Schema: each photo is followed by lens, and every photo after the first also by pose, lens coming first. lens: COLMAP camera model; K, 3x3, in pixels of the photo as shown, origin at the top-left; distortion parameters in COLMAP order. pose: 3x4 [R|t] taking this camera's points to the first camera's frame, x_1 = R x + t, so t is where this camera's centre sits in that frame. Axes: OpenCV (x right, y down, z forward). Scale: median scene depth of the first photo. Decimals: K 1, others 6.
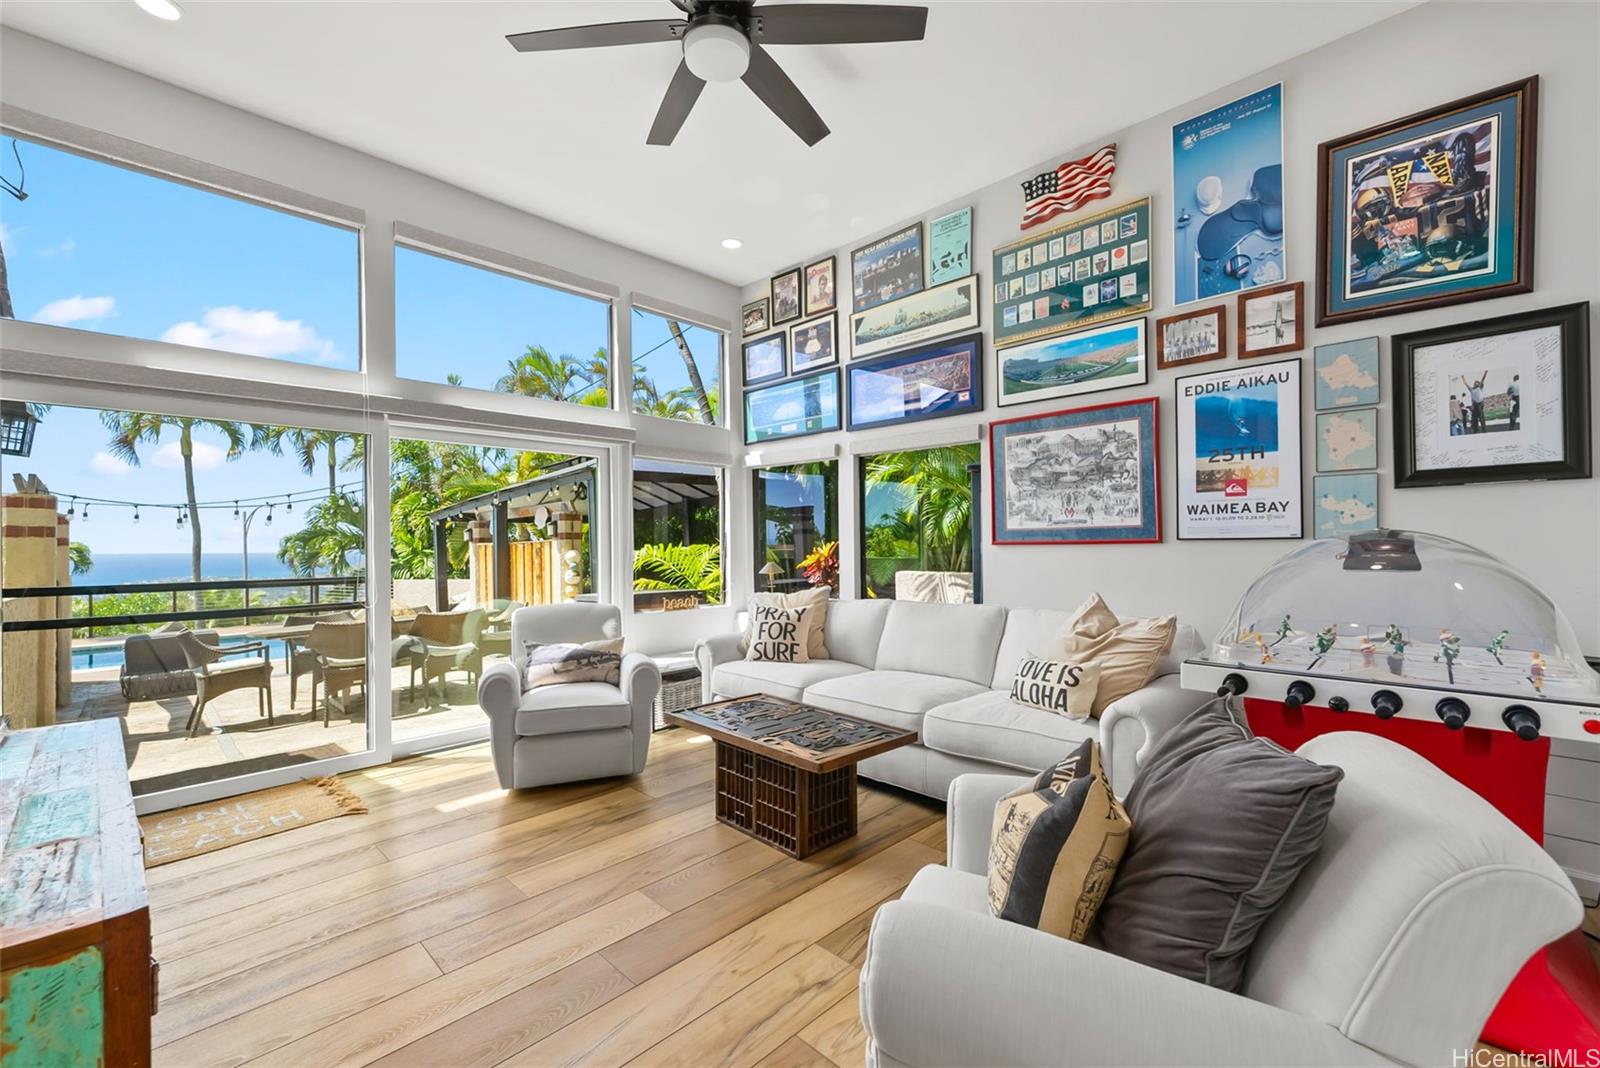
lens RADIAL K [[661.7, 0, 803.9], [0, 661.7, 539.0], [0, 0, 1]] dist [-0.000260, -0.000019]
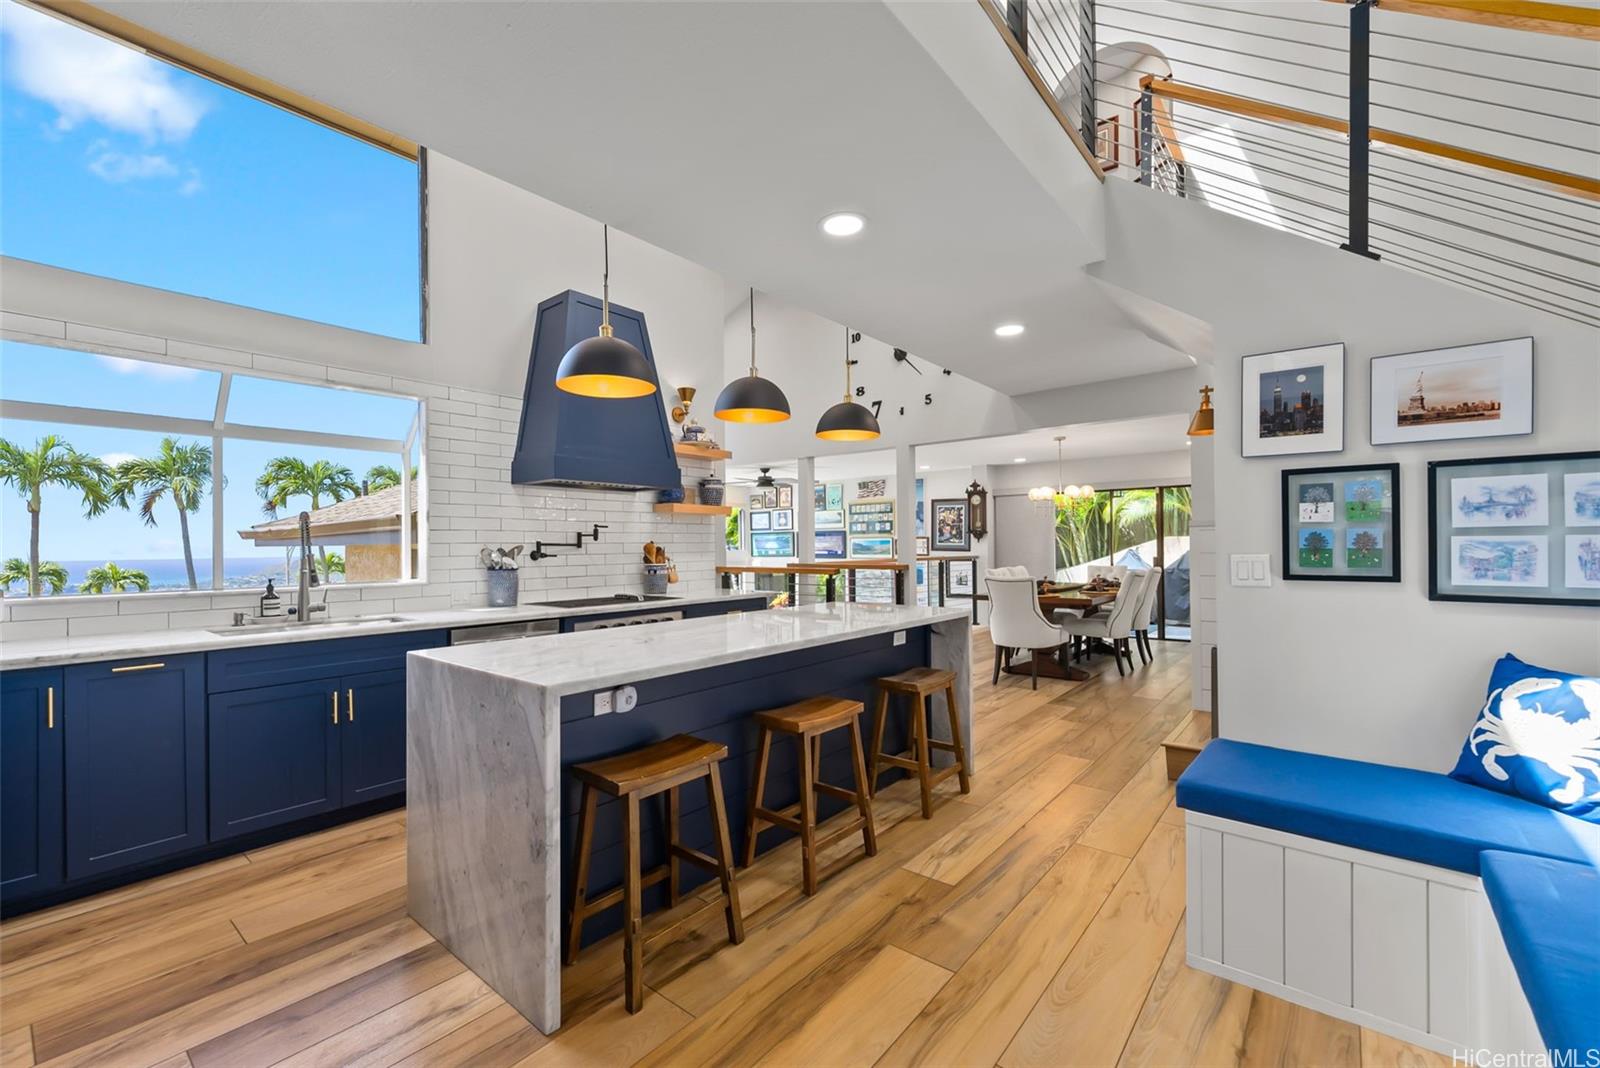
lens RADIAL K [[661.7, 0, 797.7], [0, 661.7, 541.0], [0, 0, 1]] dist [-0.000260, -0.000019]
pose [[0.996388, -0.000918, 0.084908, -0.187146], [0.000976, 0.999999, -0.000641, -0.291747], [-0.084907, 0.000721, 0.996389, -1.946431]]
